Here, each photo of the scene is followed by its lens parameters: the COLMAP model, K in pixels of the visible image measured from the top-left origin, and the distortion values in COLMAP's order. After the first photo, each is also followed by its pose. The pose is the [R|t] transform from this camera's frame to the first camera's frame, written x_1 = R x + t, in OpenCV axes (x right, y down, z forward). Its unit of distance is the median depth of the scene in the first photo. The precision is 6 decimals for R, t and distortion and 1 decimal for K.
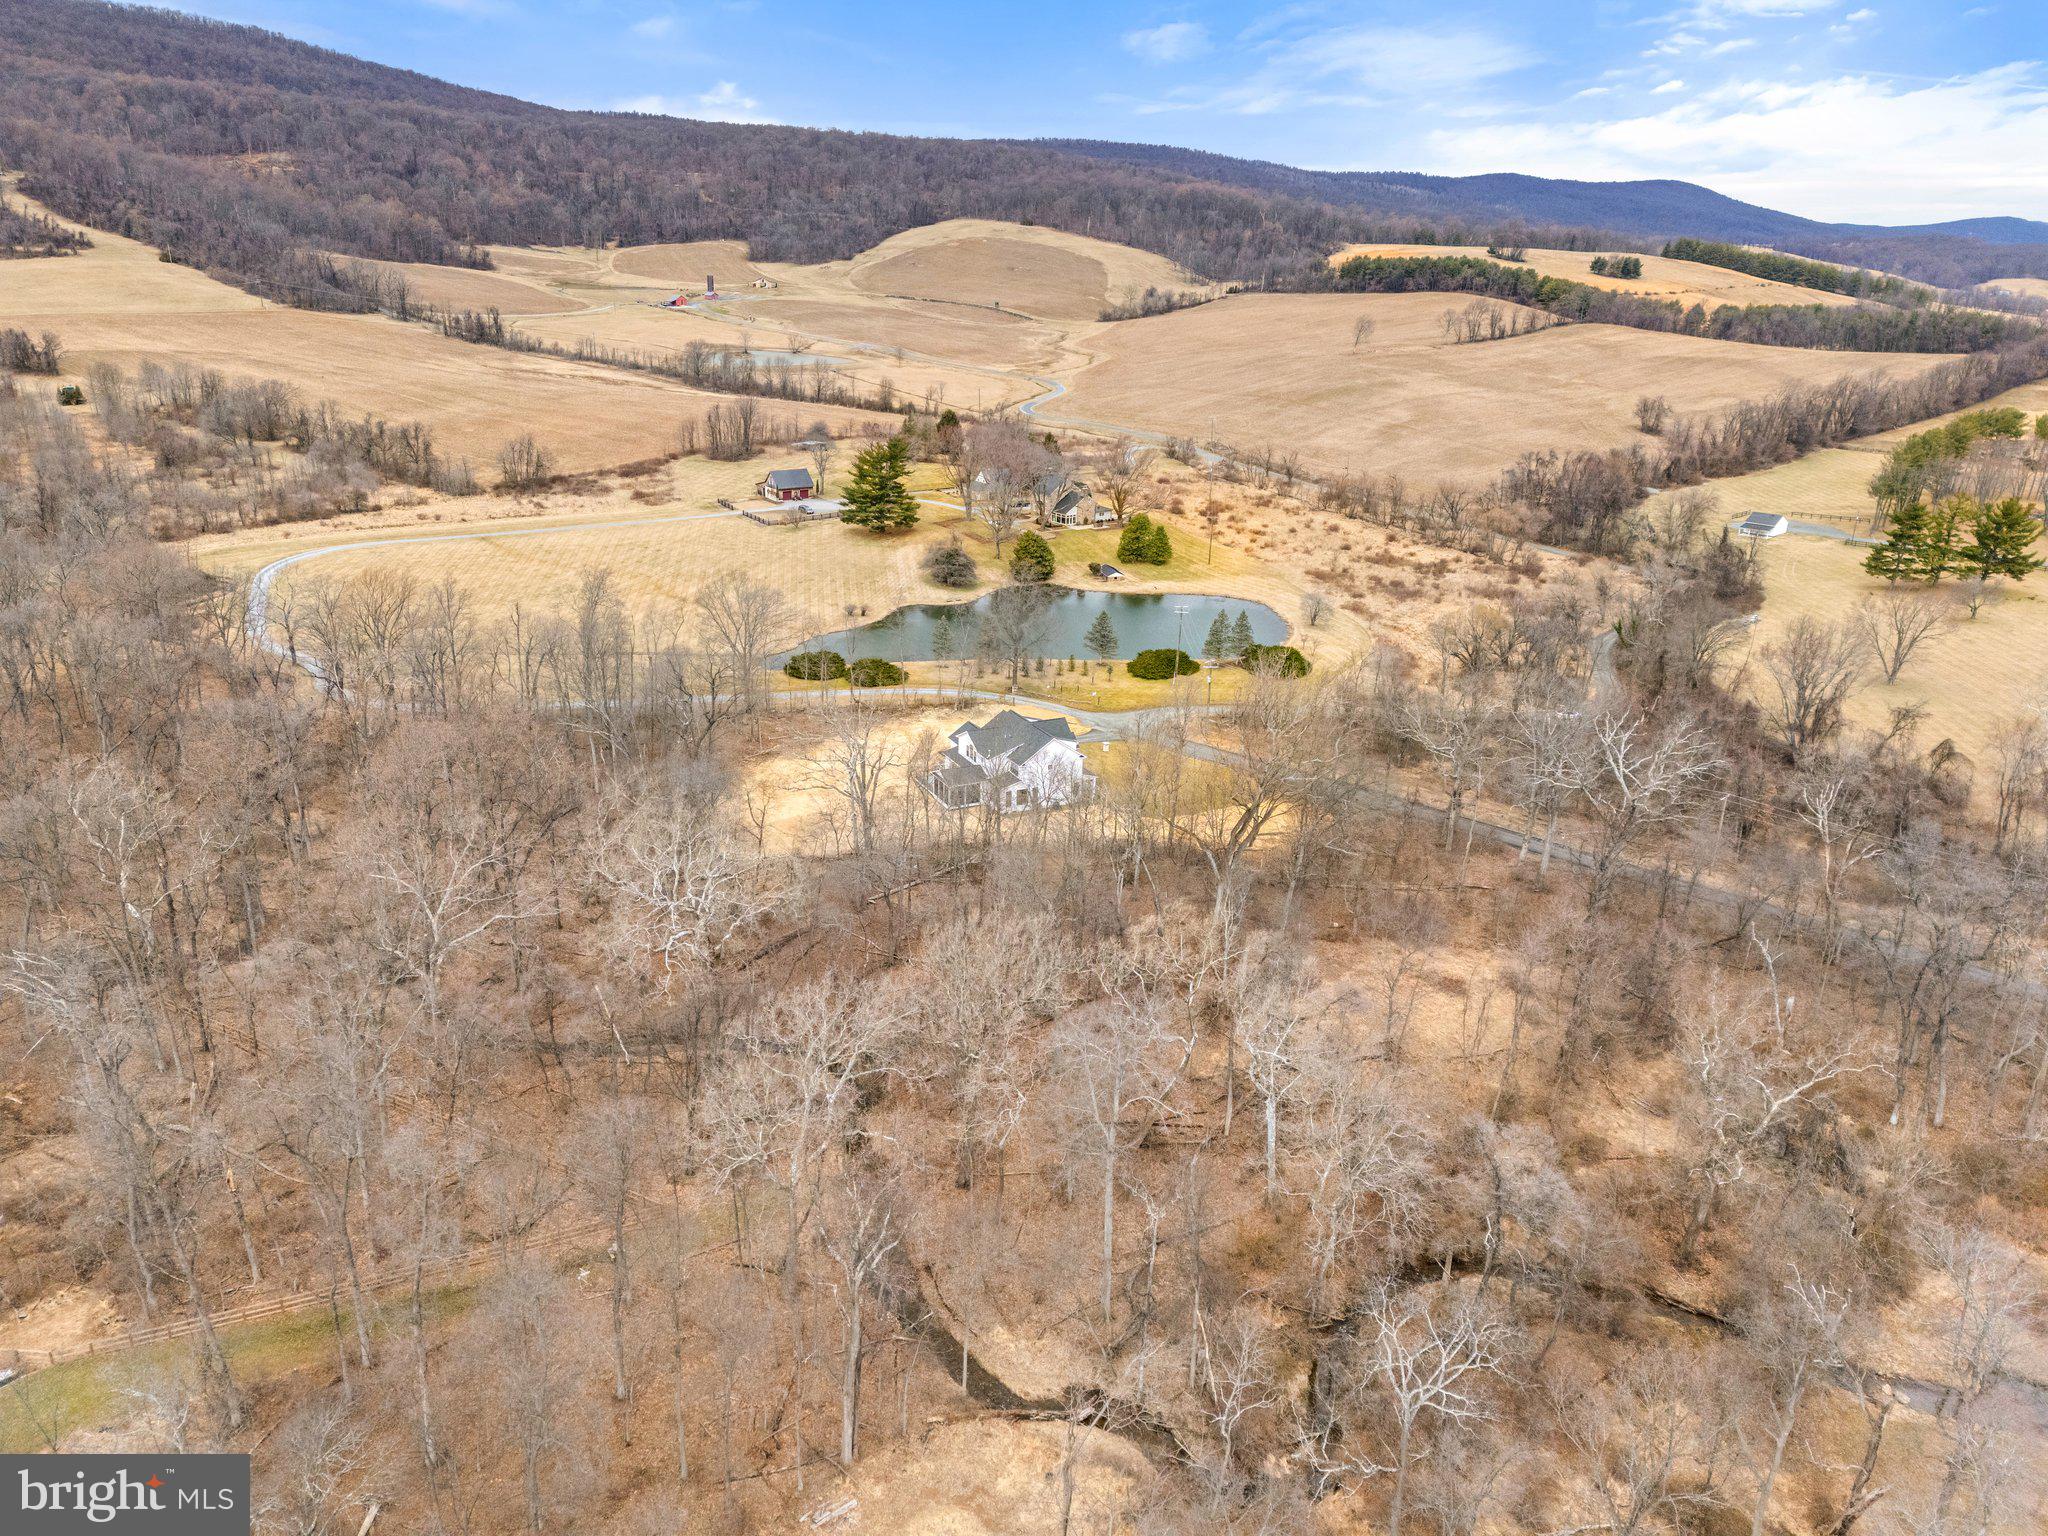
lens RADIAL K [[1451.9, 0, 1032.0], [0, 1451.9, 765.4], [0, 0, 1]] dist [0.122914, -0.150778]
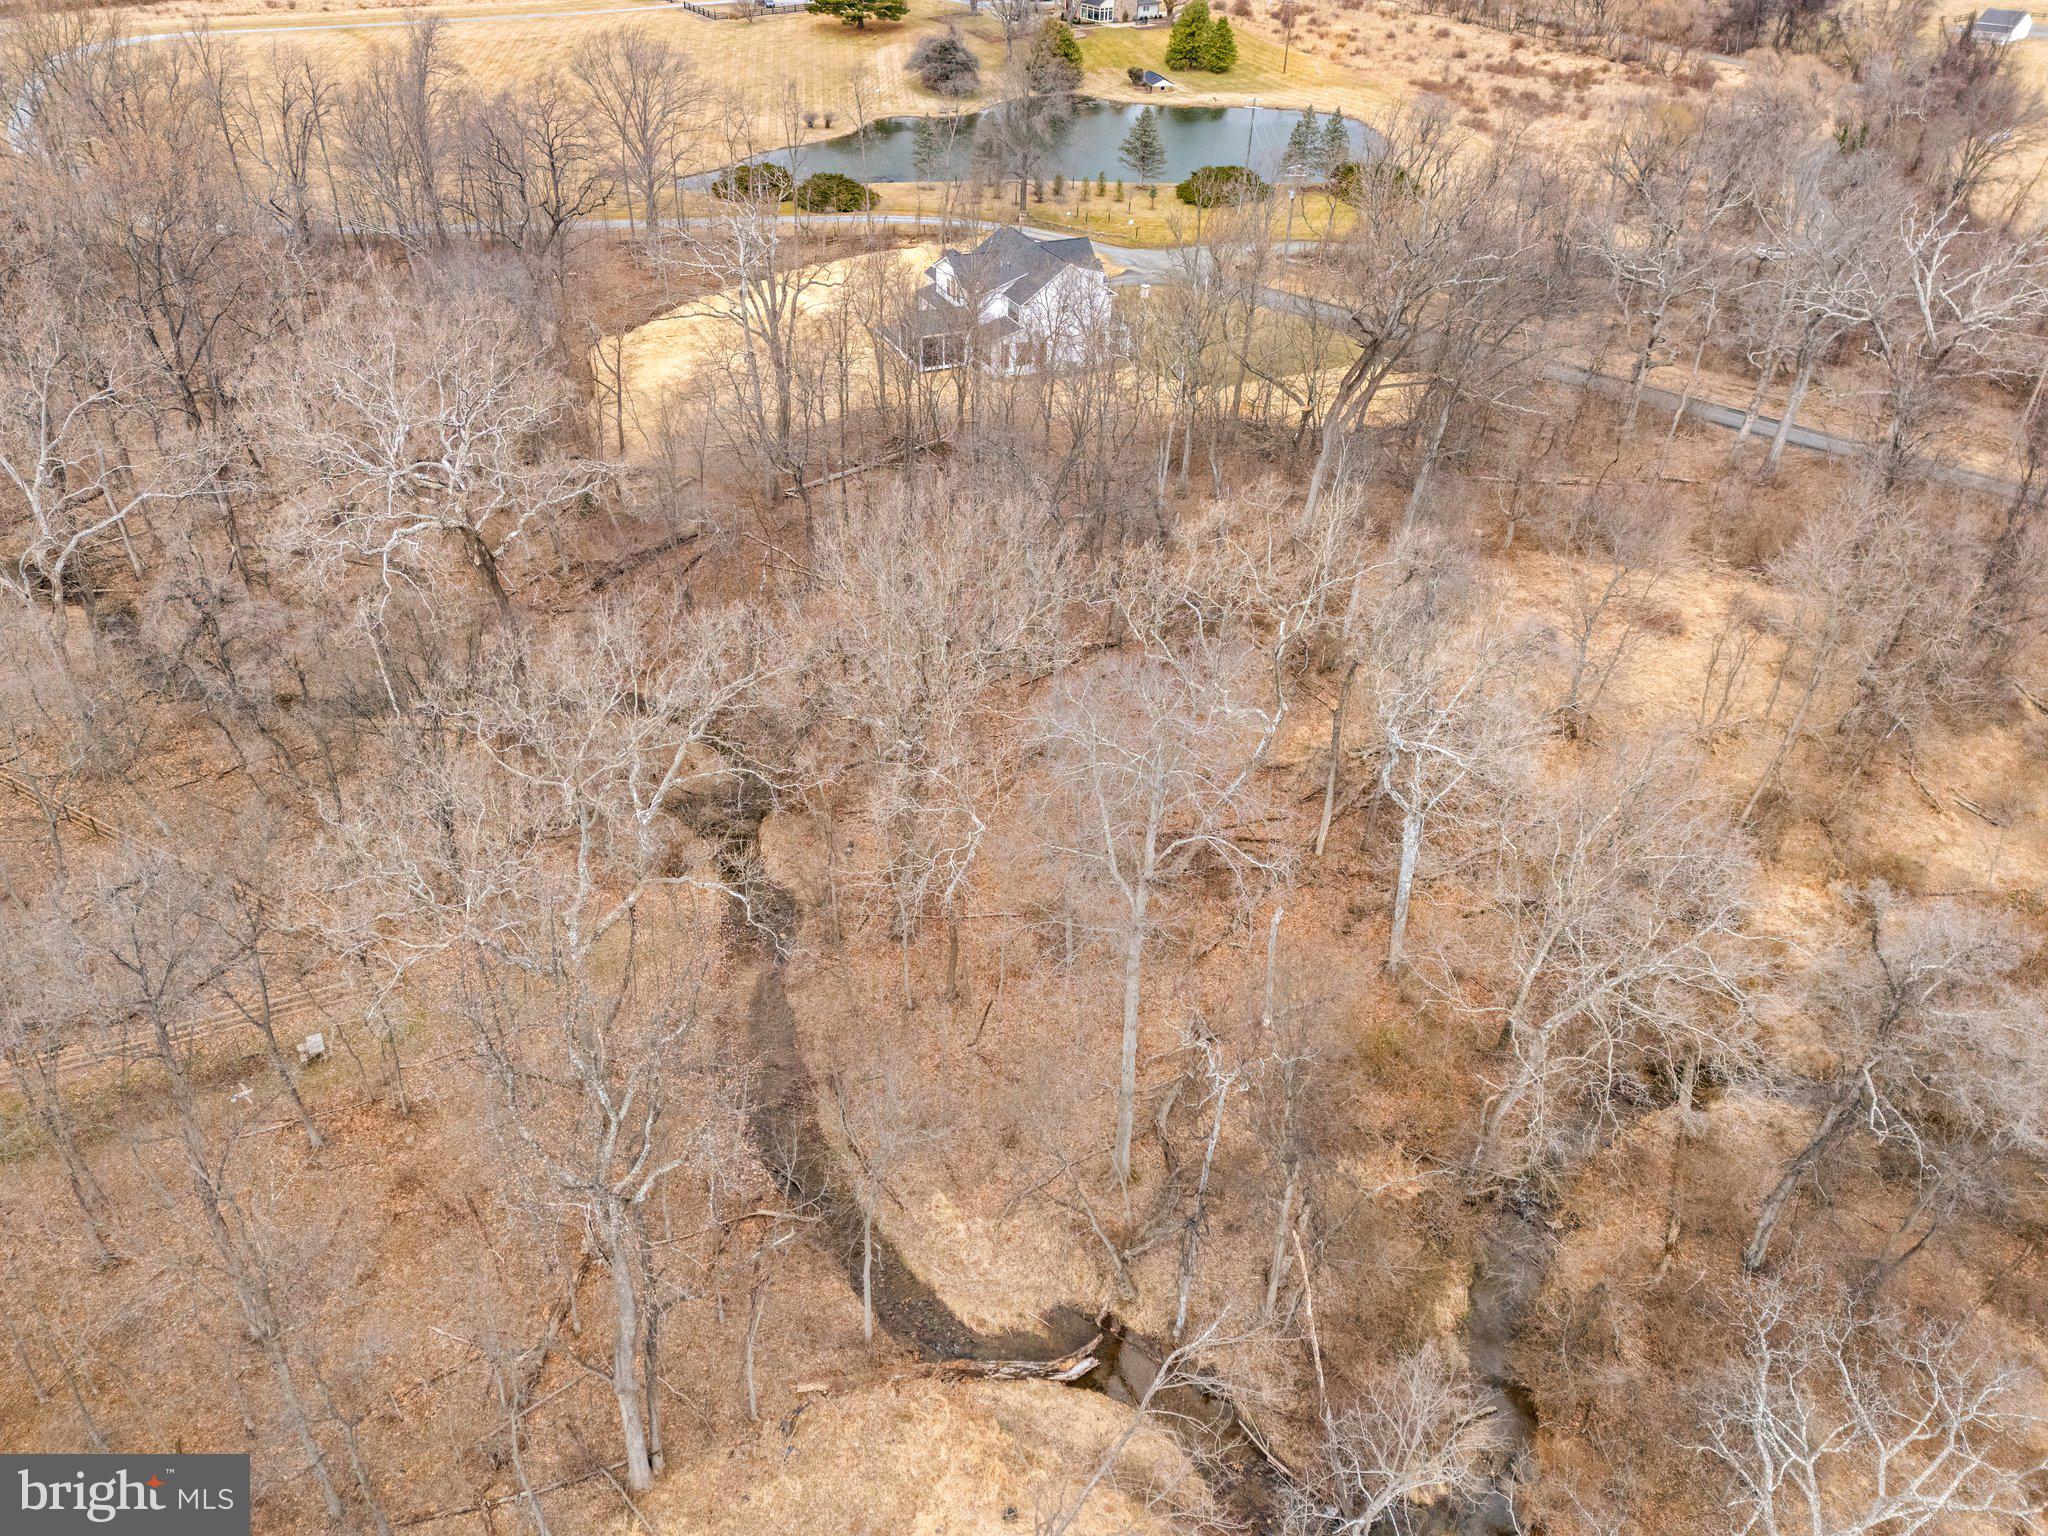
lens RADIAL K [[1451.9, 0, 1032.0], [0, 1451.9, 765.4], [0, 0, 1]] dist [0.122914, -0.150778]
pose [[0.999752, 0.010553, -0.019596, 0.010244], [-0.005310, 0.968116, 0.250447, 0.028969], [0.021614, -0.250281, 0.967932, 0.203296]]
